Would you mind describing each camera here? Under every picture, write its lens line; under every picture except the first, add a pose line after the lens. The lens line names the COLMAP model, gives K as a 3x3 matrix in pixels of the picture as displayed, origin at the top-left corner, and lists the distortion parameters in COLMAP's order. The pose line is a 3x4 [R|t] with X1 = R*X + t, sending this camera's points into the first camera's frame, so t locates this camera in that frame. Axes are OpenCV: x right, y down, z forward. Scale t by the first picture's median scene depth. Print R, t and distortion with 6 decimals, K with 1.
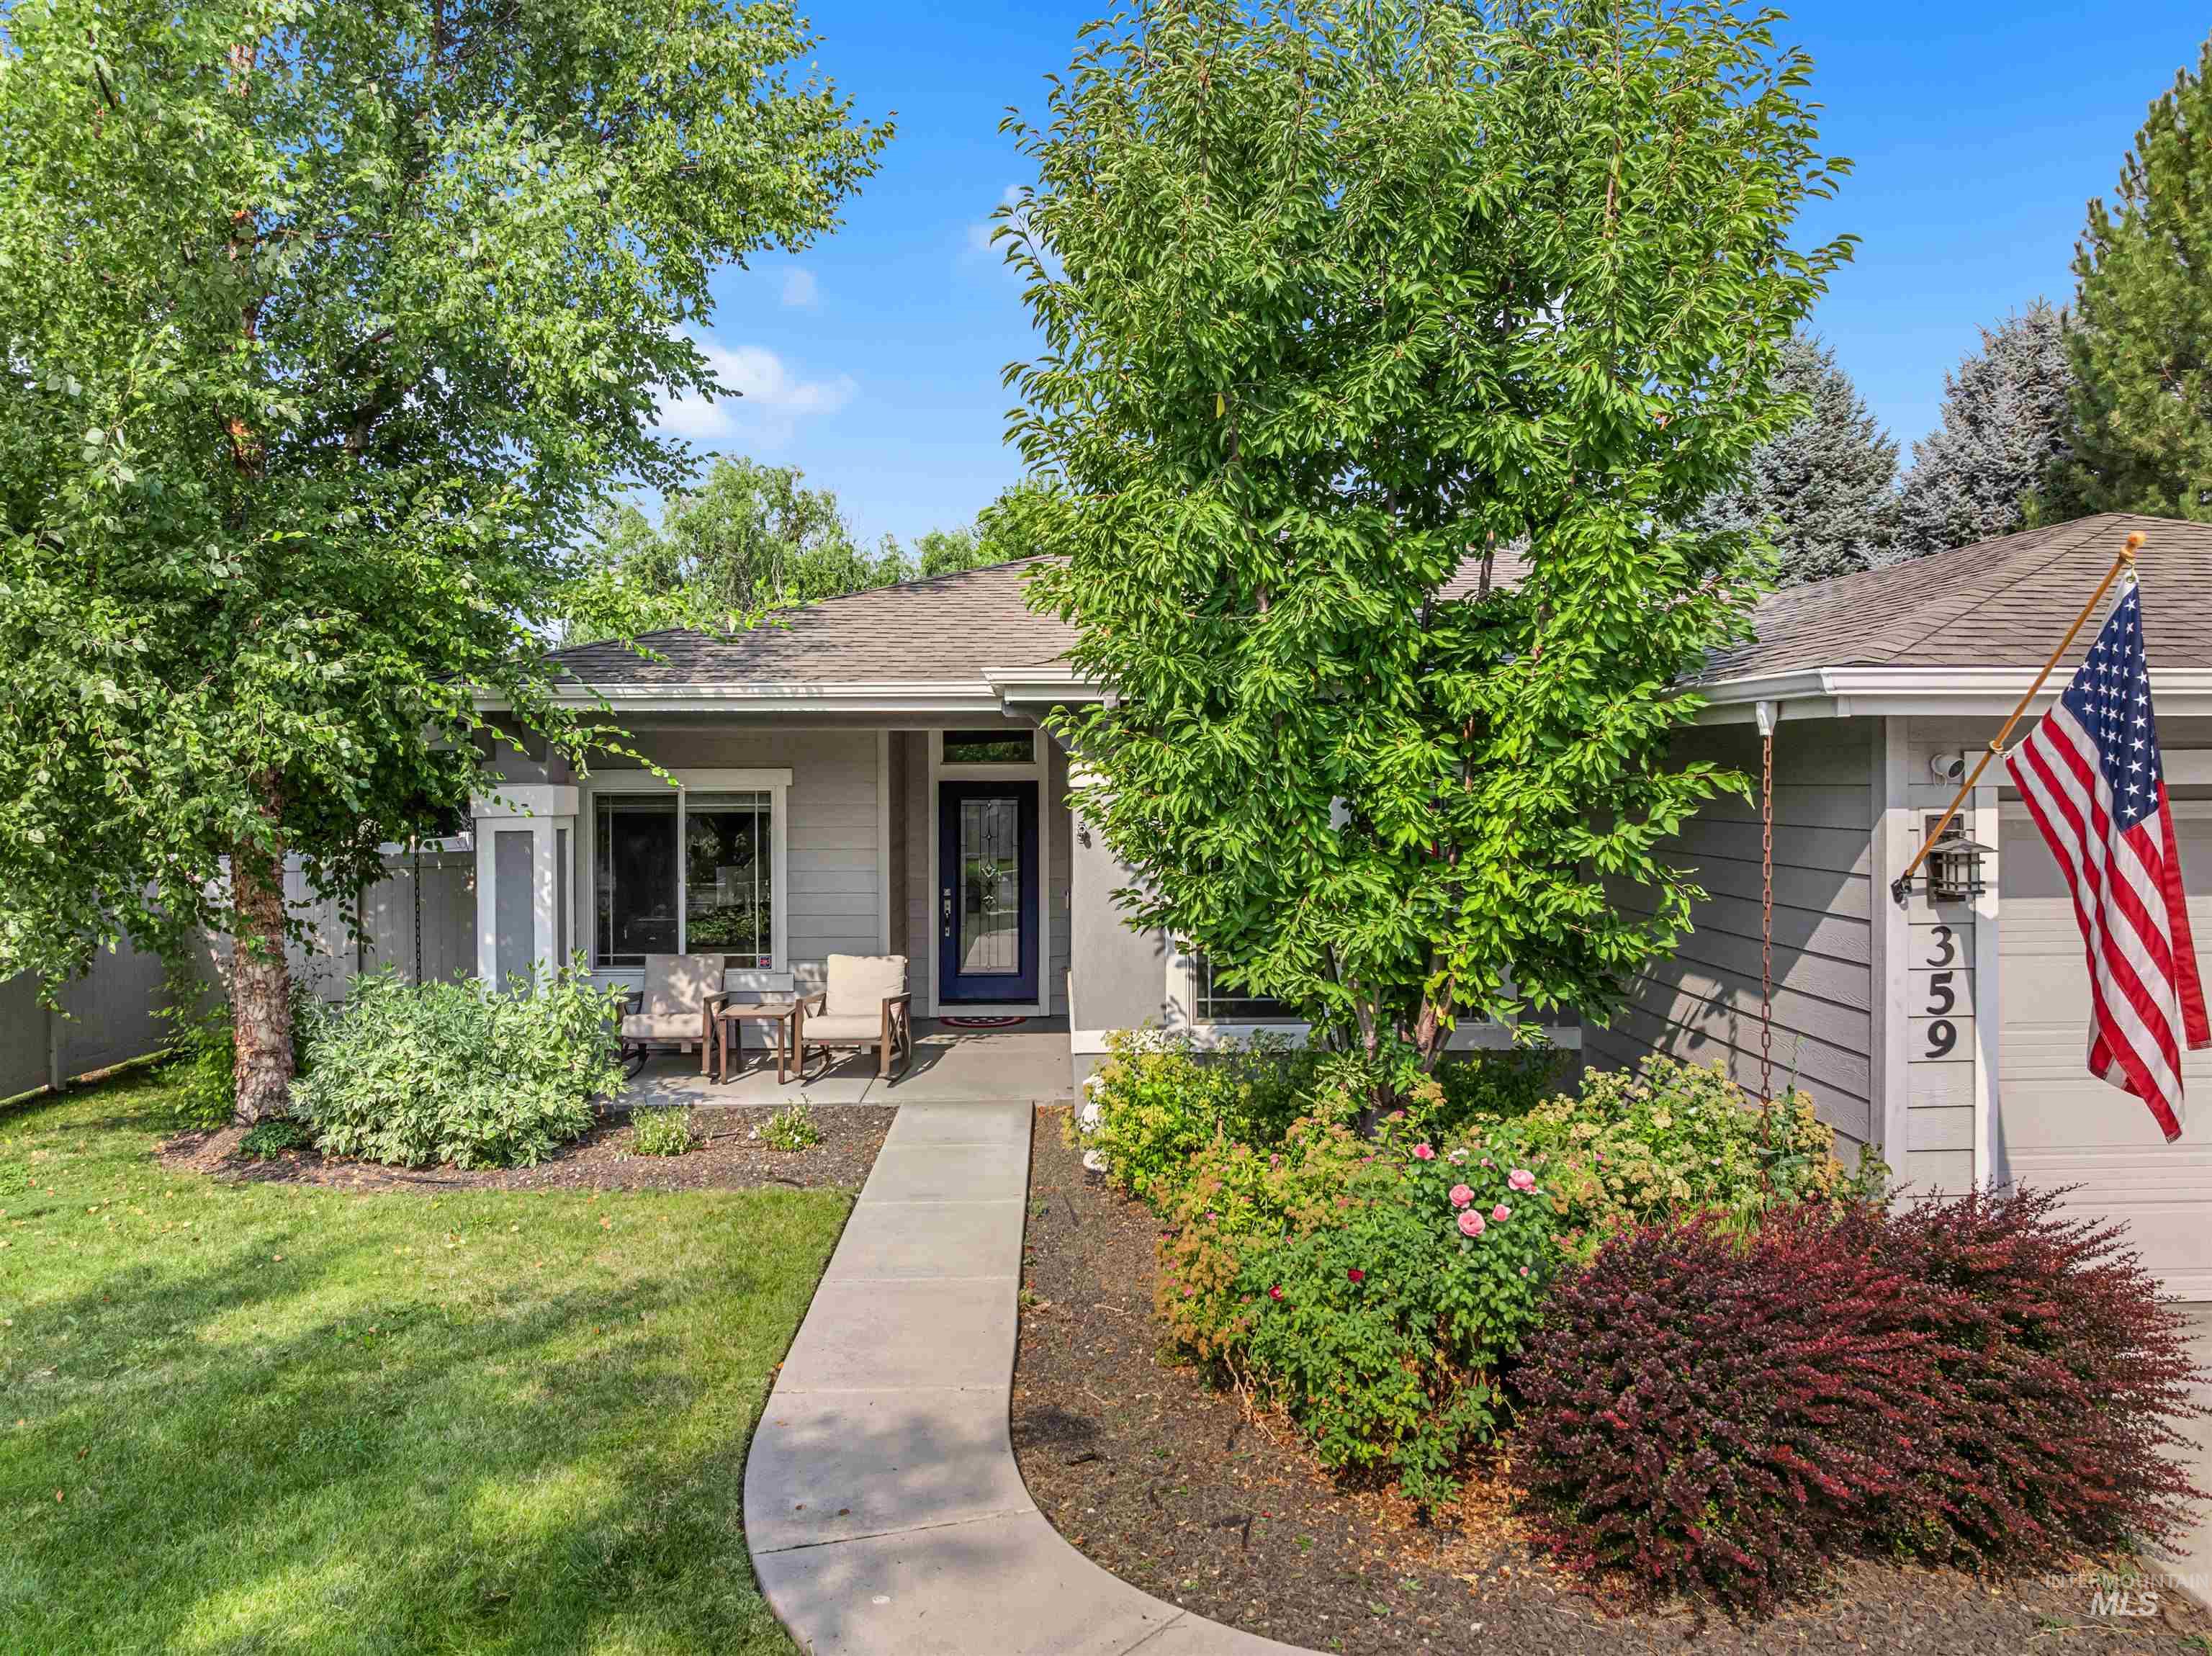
lens RADIAL K [[1524.4, 0, 1095.3], [0, 1524.4, 791.7], [0, 0, 1]] dist [-0.023731, 0.002447]
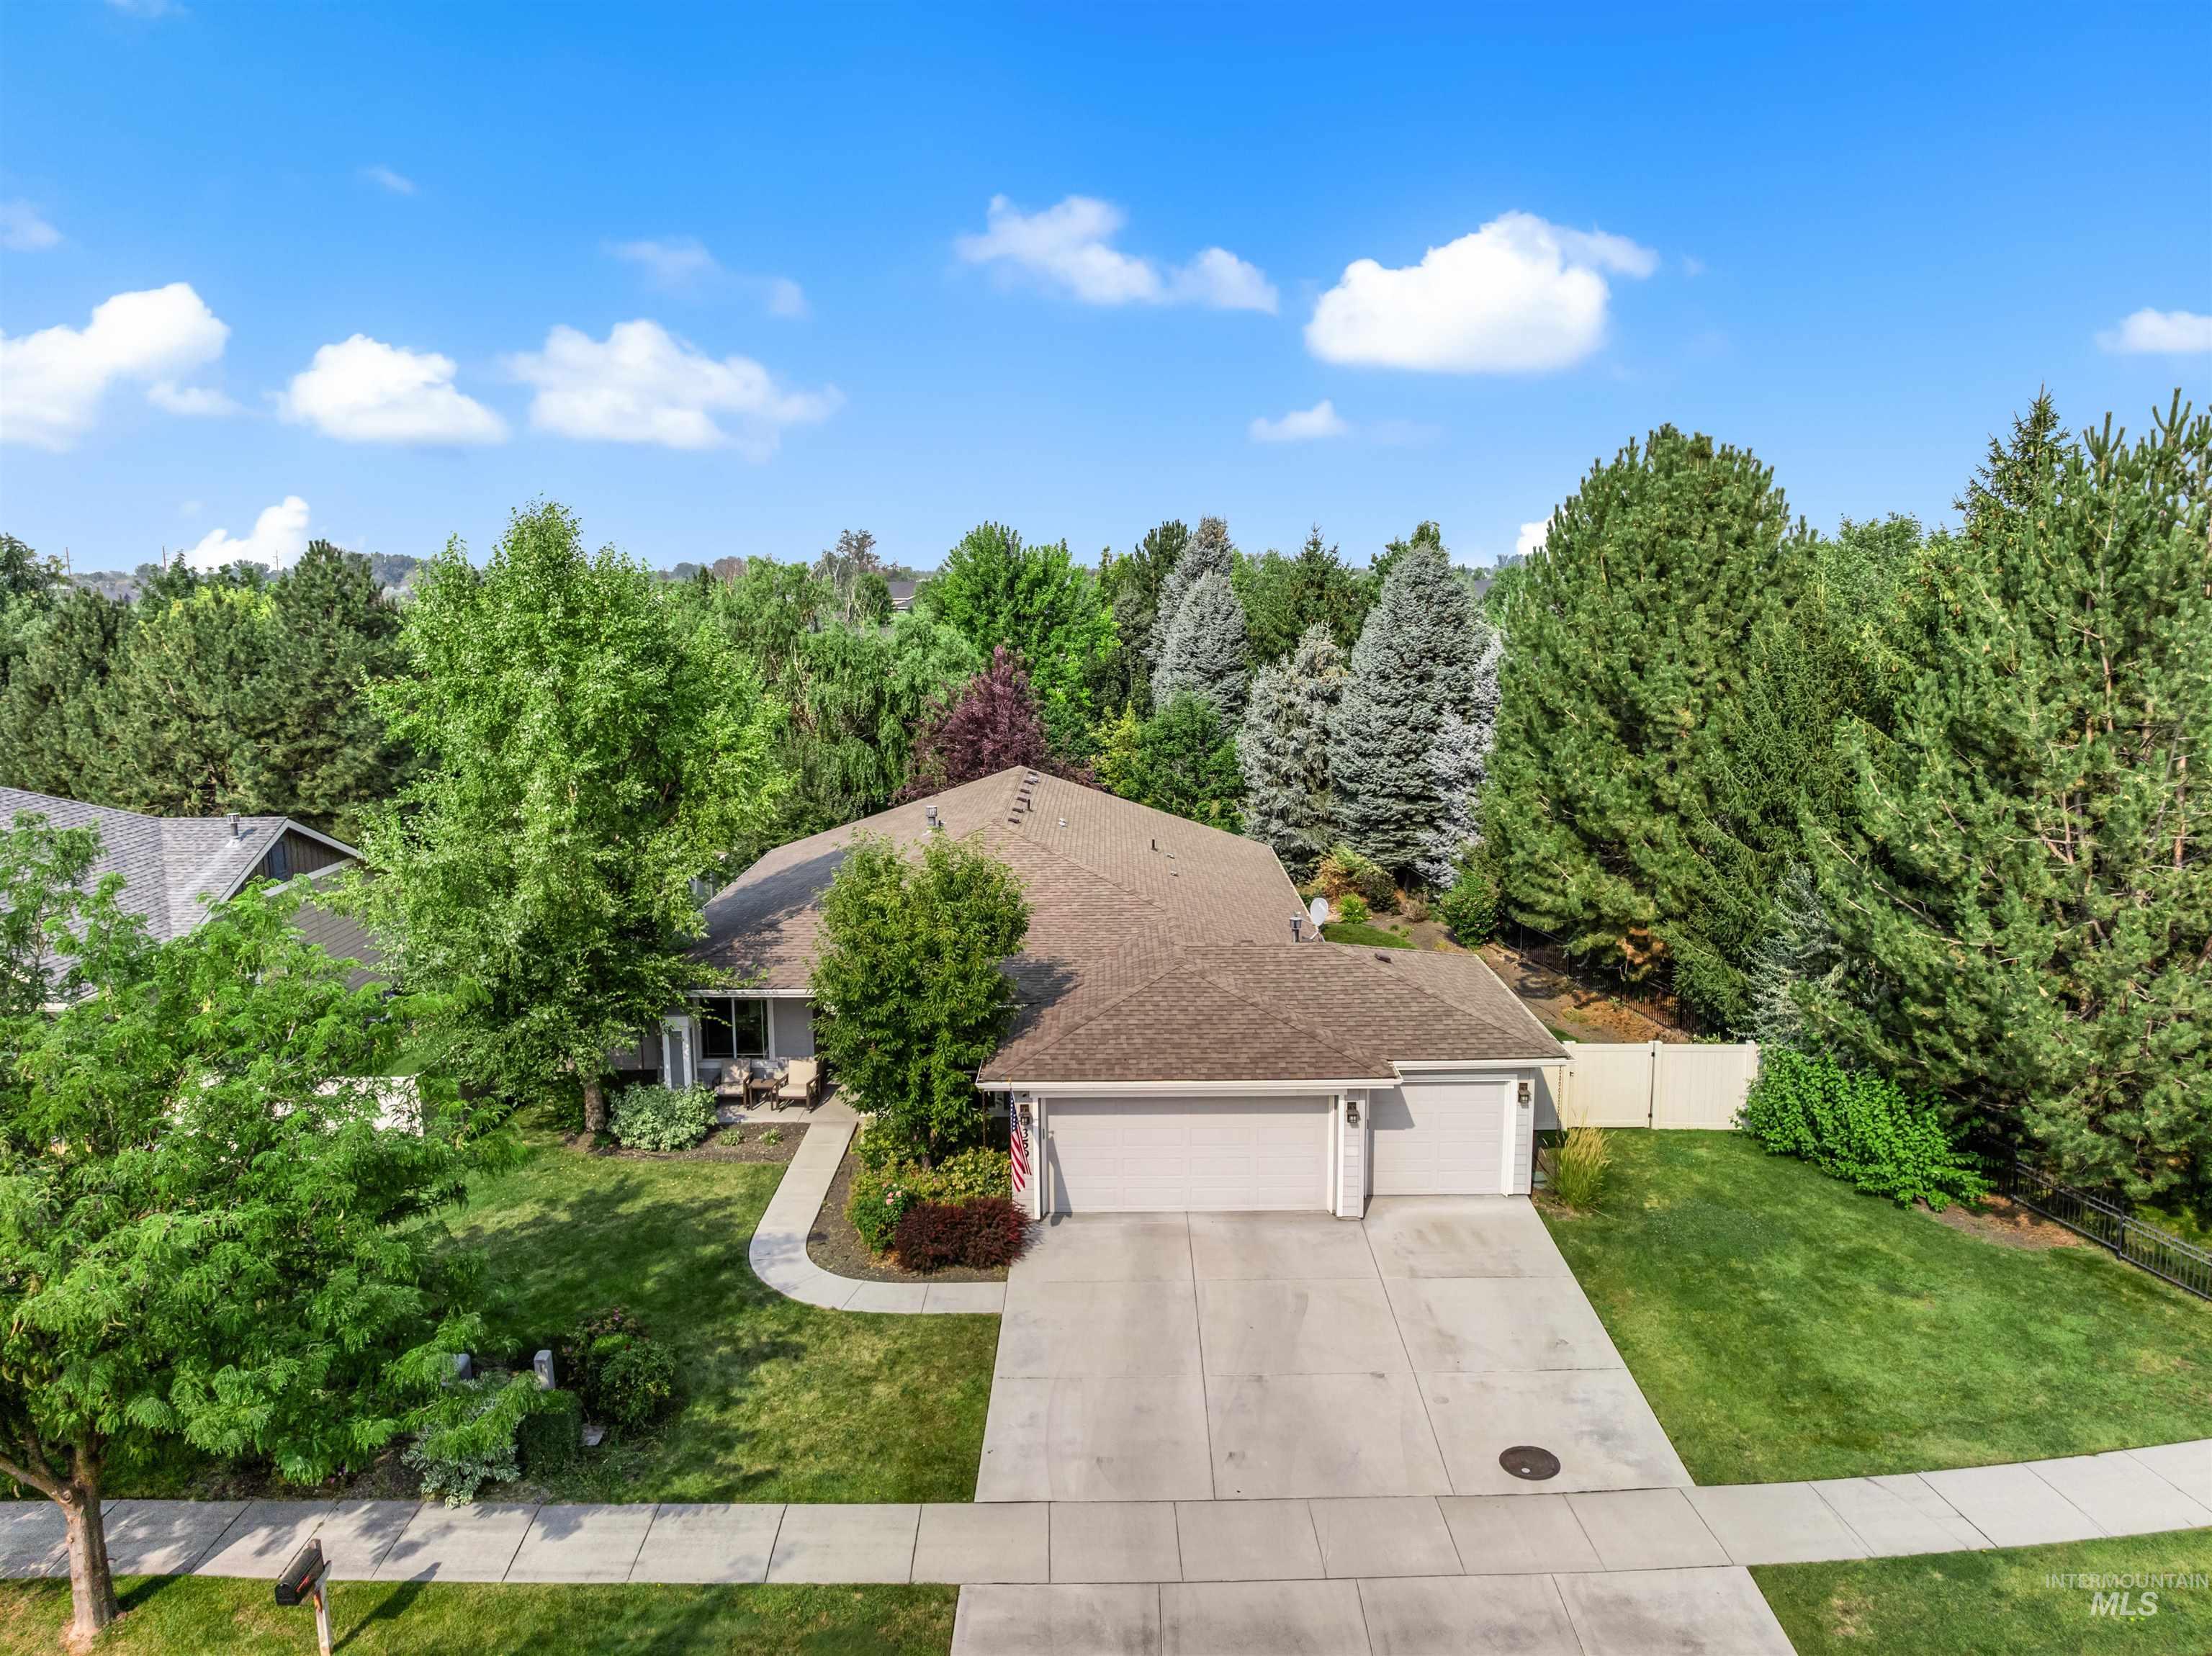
lens RADIAL K [[1501.8, 0, 1106.0], [0, 1501.8, 828.0], [0, 0, 1]] dist [-0.032647, -0.000741]
pose [[0.999664, 0.000649, -0.025902, 0.587269], [0.003384, 0.987859, 0.155318, -0.917055], [0.025689, -0.155353, 0.987525, -1.989249]]
